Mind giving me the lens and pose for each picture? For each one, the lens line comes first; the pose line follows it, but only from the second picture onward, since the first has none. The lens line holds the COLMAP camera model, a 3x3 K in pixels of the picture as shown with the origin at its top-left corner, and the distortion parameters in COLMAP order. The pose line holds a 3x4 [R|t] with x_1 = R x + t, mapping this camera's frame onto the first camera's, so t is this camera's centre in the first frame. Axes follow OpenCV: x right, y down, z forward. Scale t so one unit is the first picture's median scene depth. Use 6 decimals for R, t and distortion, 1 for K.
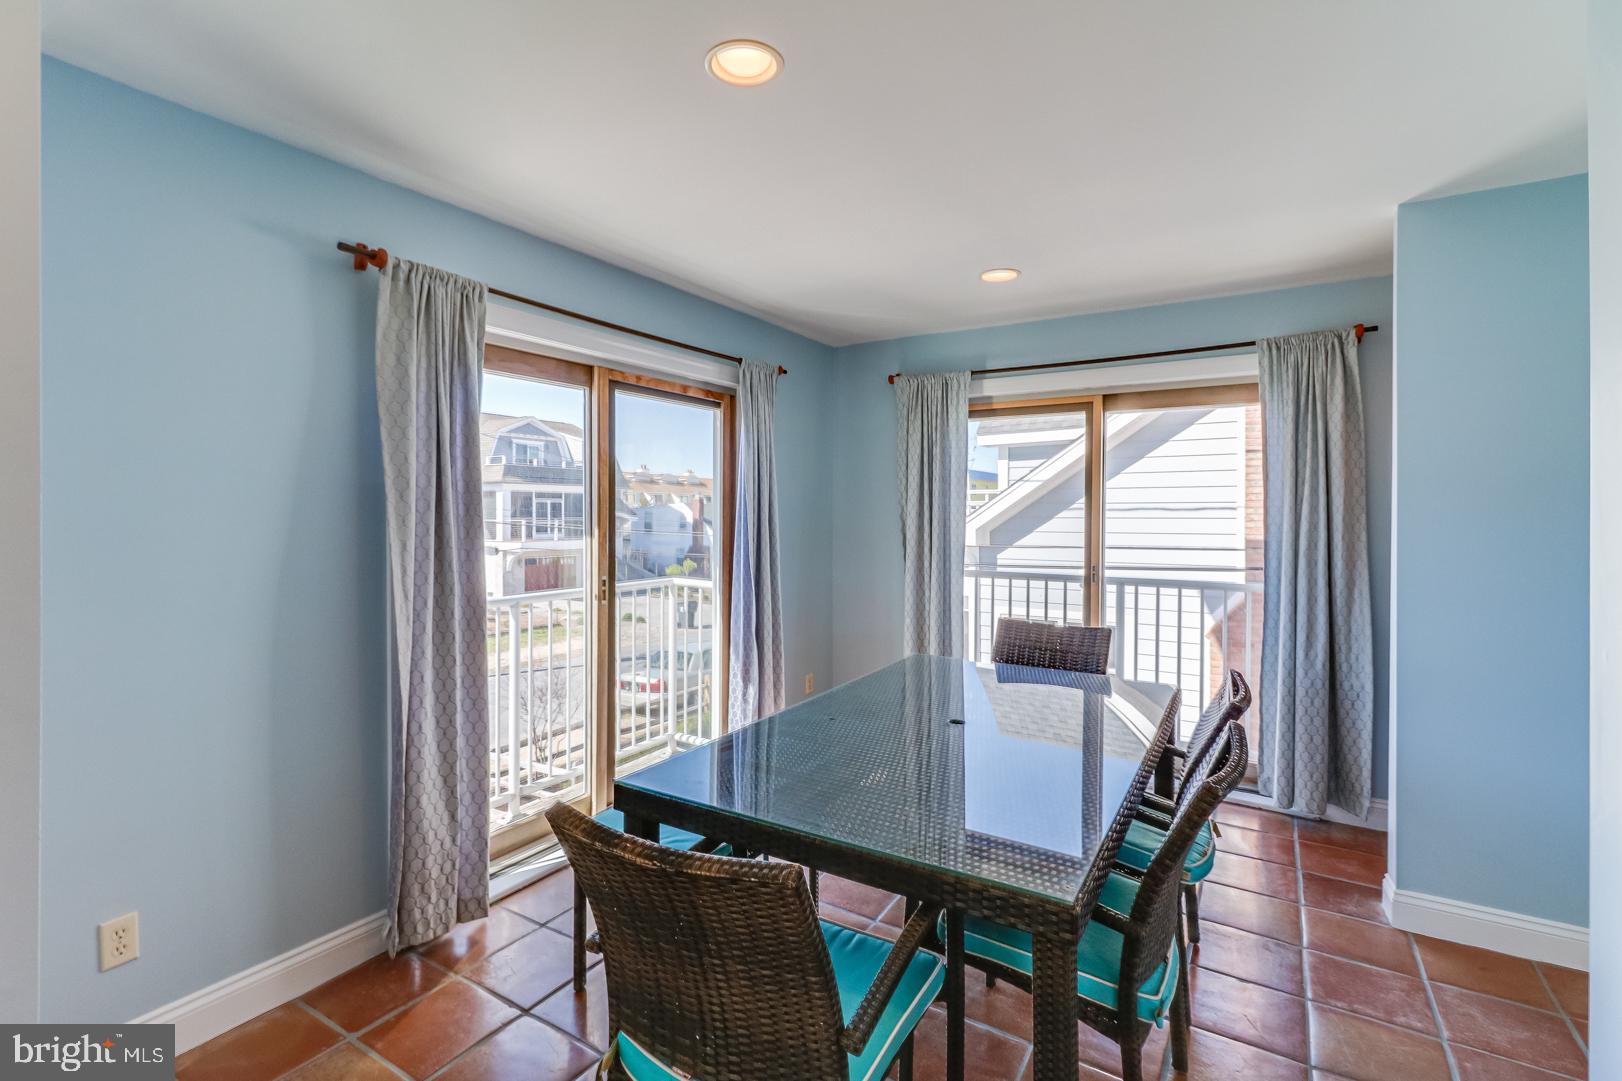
lens RADIAL K [[740.7, 0, 812.3], [0, 740.7, 530.4], [0, 0, 1]] dist [0.006164, -0.002453]
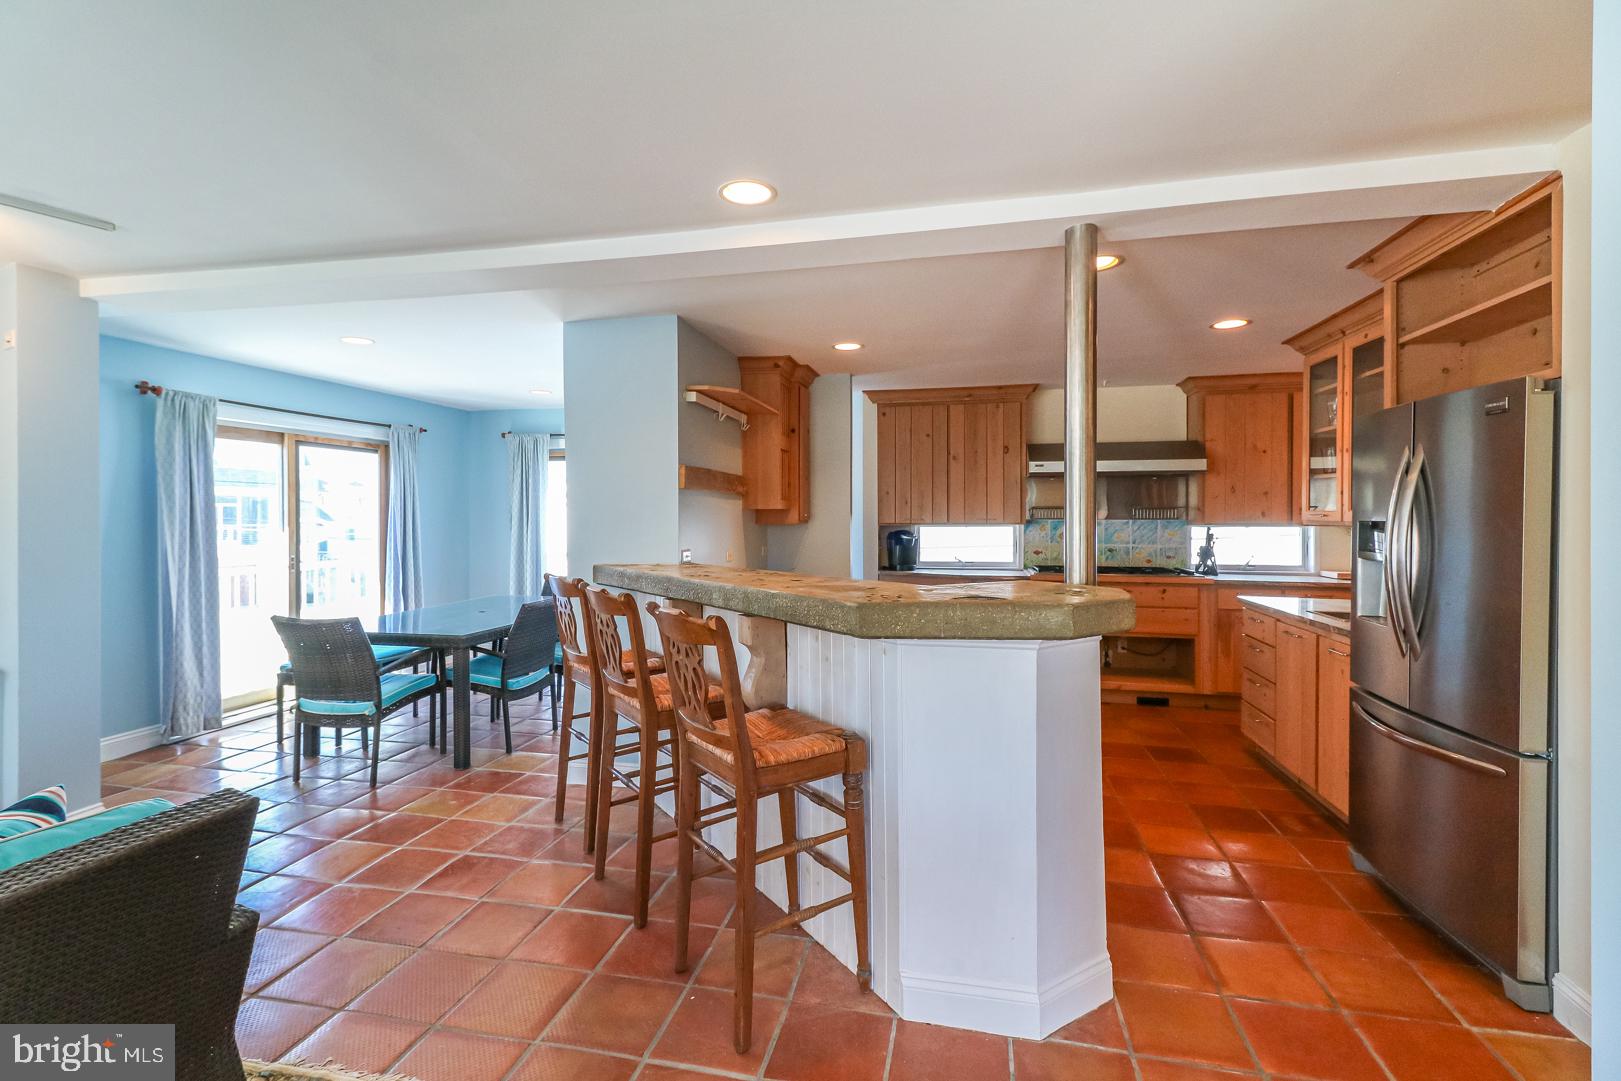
lens RADIAL K [[720.4, 0, 808.6], [0, 720.4, 527.6], [0, 0, 1]] dist [0.008134, -0.000308]
pose [[0.940440, -0.009099, 0.339839, 0.338543], [0.012625, 0.999887, -0.008165, 0.032831], [-0.339726, 0.011969, 0.940448, -1.215041]]
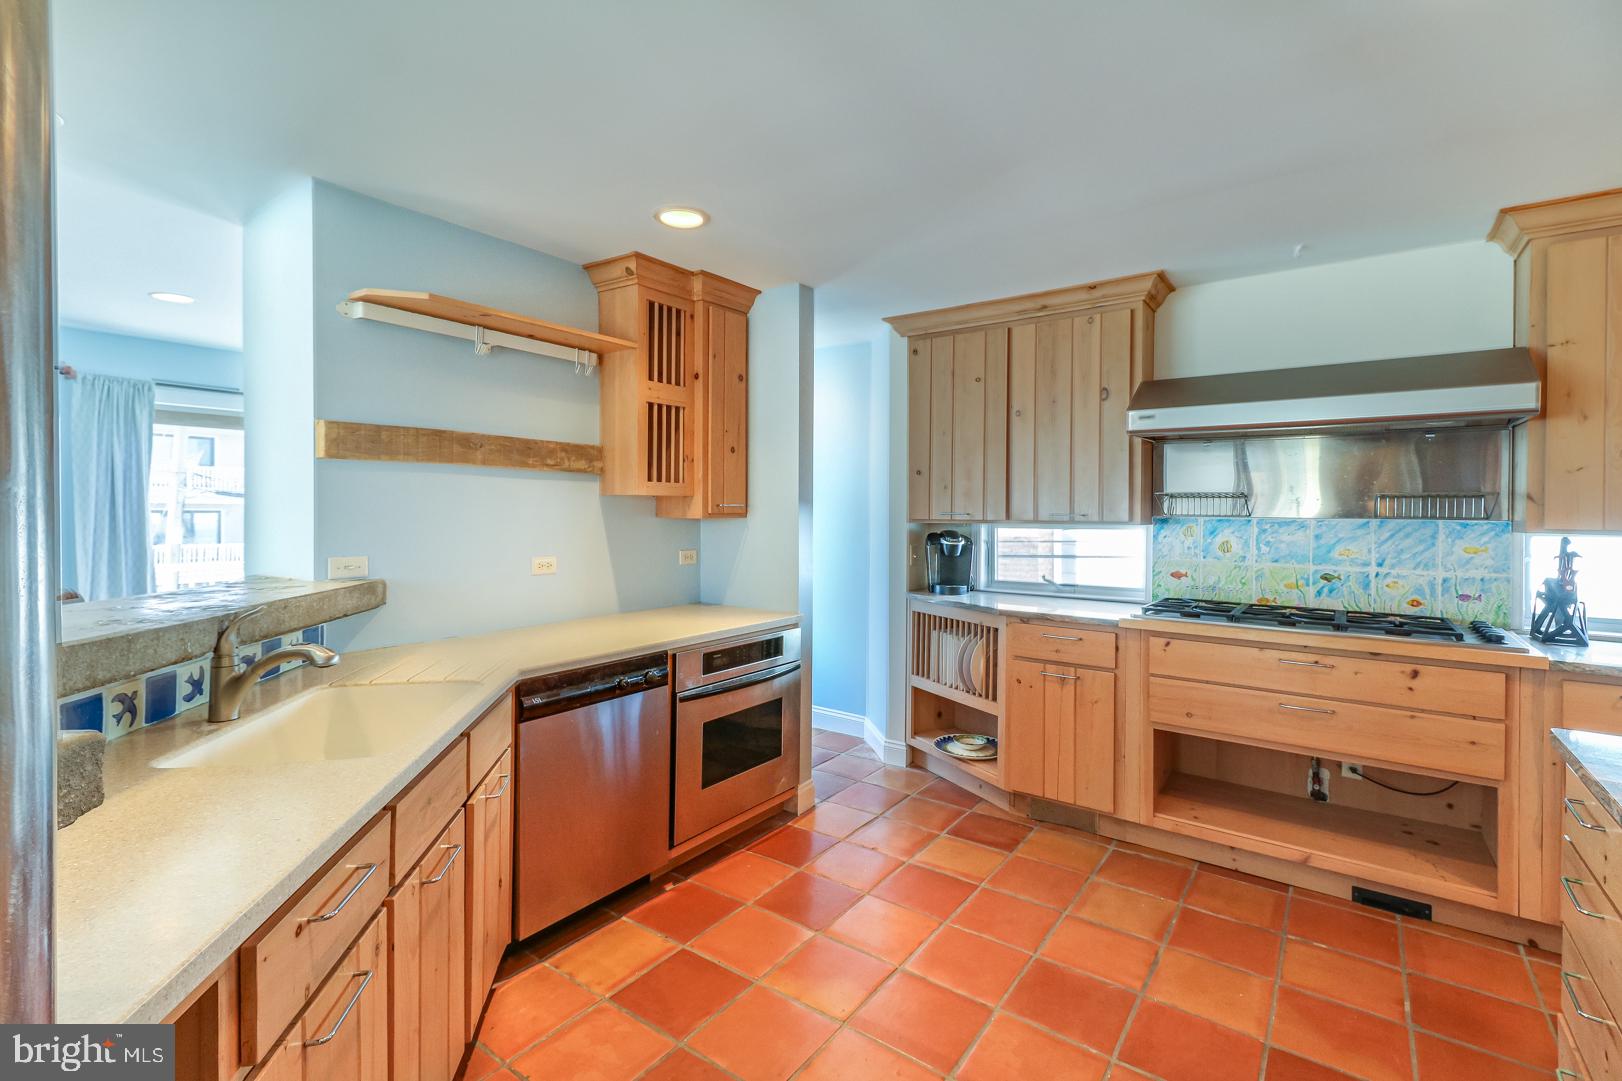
lens RADIAL K [[737.6, 0, 804.2], [0, 737.6, 515.4], [0, 0, 1]] dist [0.004662, -0.003711]
pose [[0.997008, 0.004210, -0.077181, 1.263542], [-0.005790, 0.999778, -0.020255, 0.025769], [0.077078, 0.020641, 0.996811, -0.658929]]
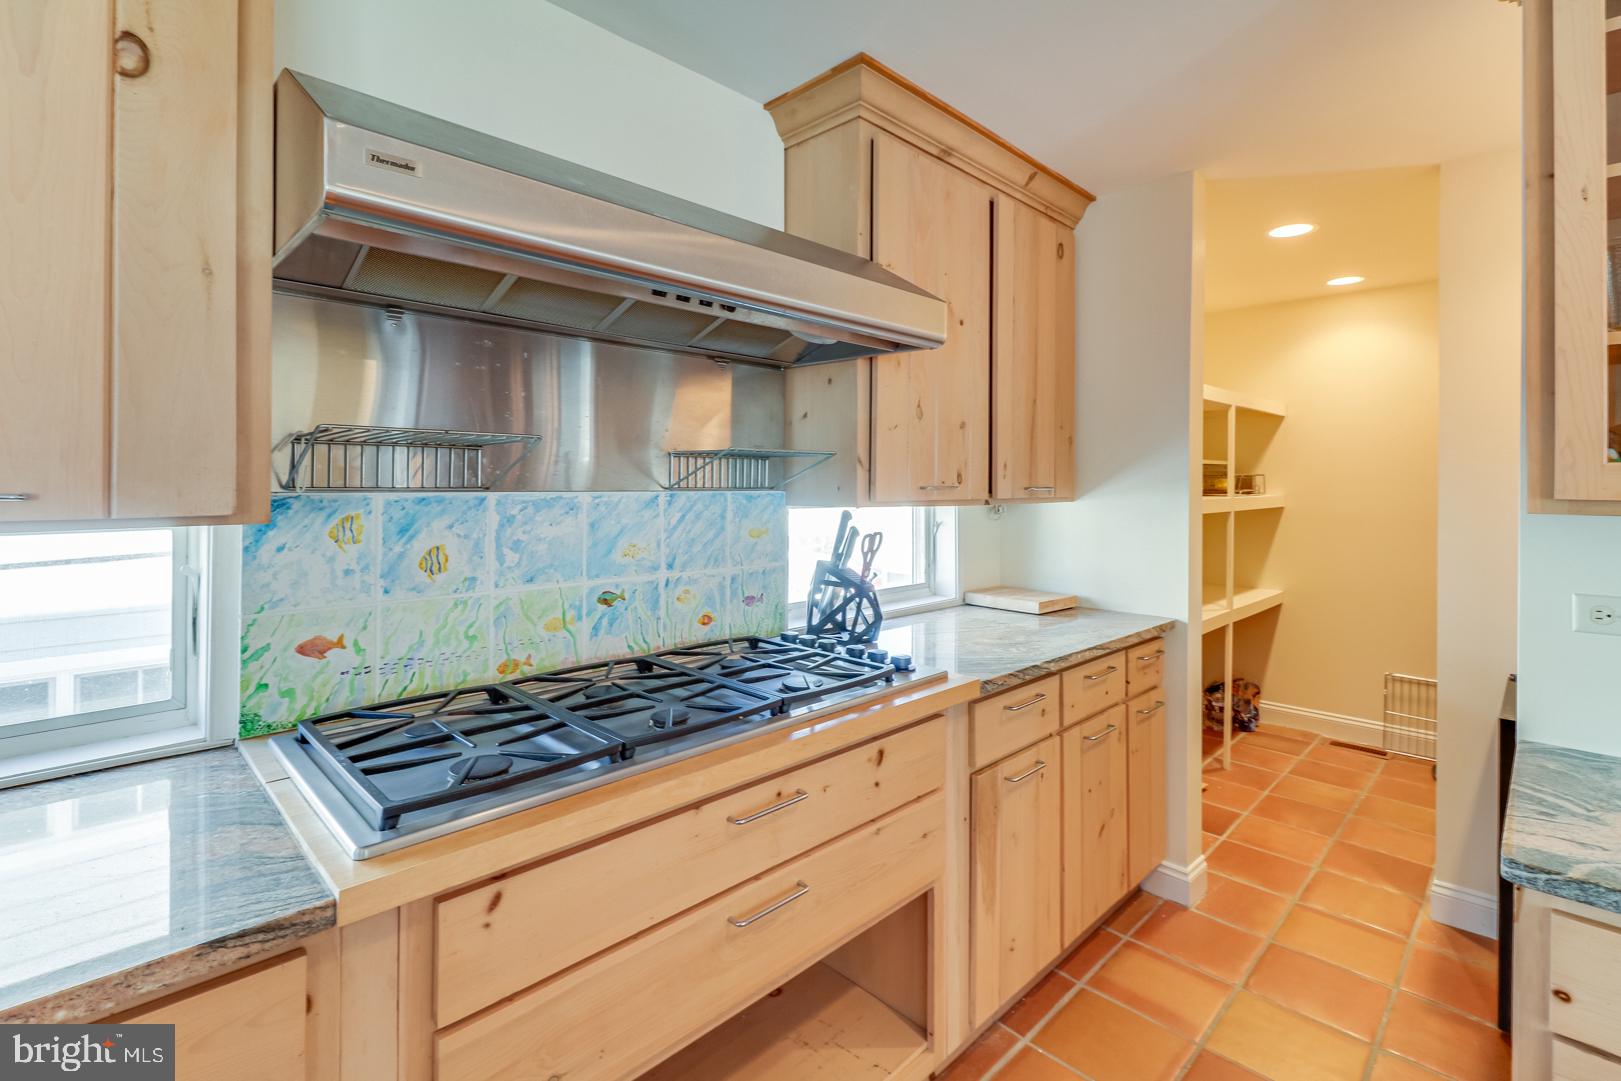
lens RADIAL K [[740.3, 0, 798.0], [0, 740.3, 473.2], [0, 0, 1]] dist [0.006164, -0.002453]
pose [[0.230858, 0.007597, 0.972958, 1.419165], [0.022269, 0.999666, -0.013089, -0.002797], [-0.972733, 0.024689, 0.230612, 0.306192]]
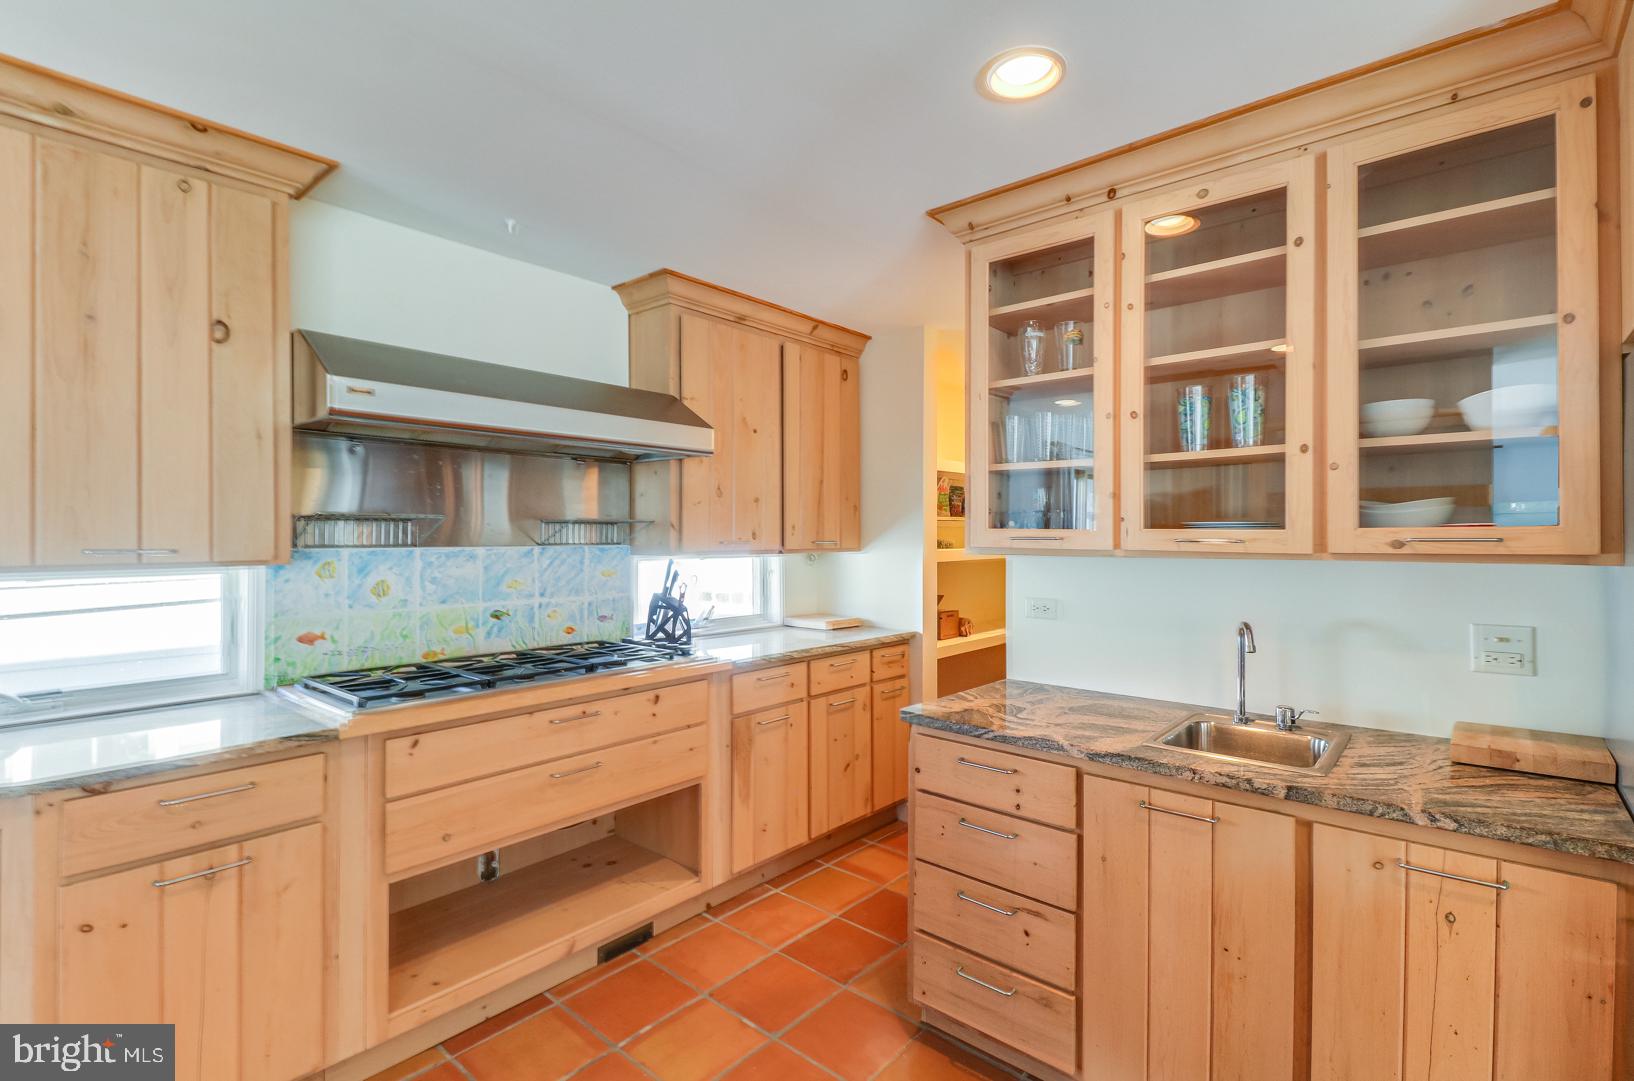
lens RADIAL K [[751.2, 0, 846.7], [0, 751.2, 527.4], [0, 0, 1]] dist [0.010127, -0.001929]
pose [[0.126356, 0.005489, 0.991970, 1.027567], [0.028727, 0.999545, -0.009190, -0.002067], [-0.991569, 0.029658, 0.126141, -0.004040]]
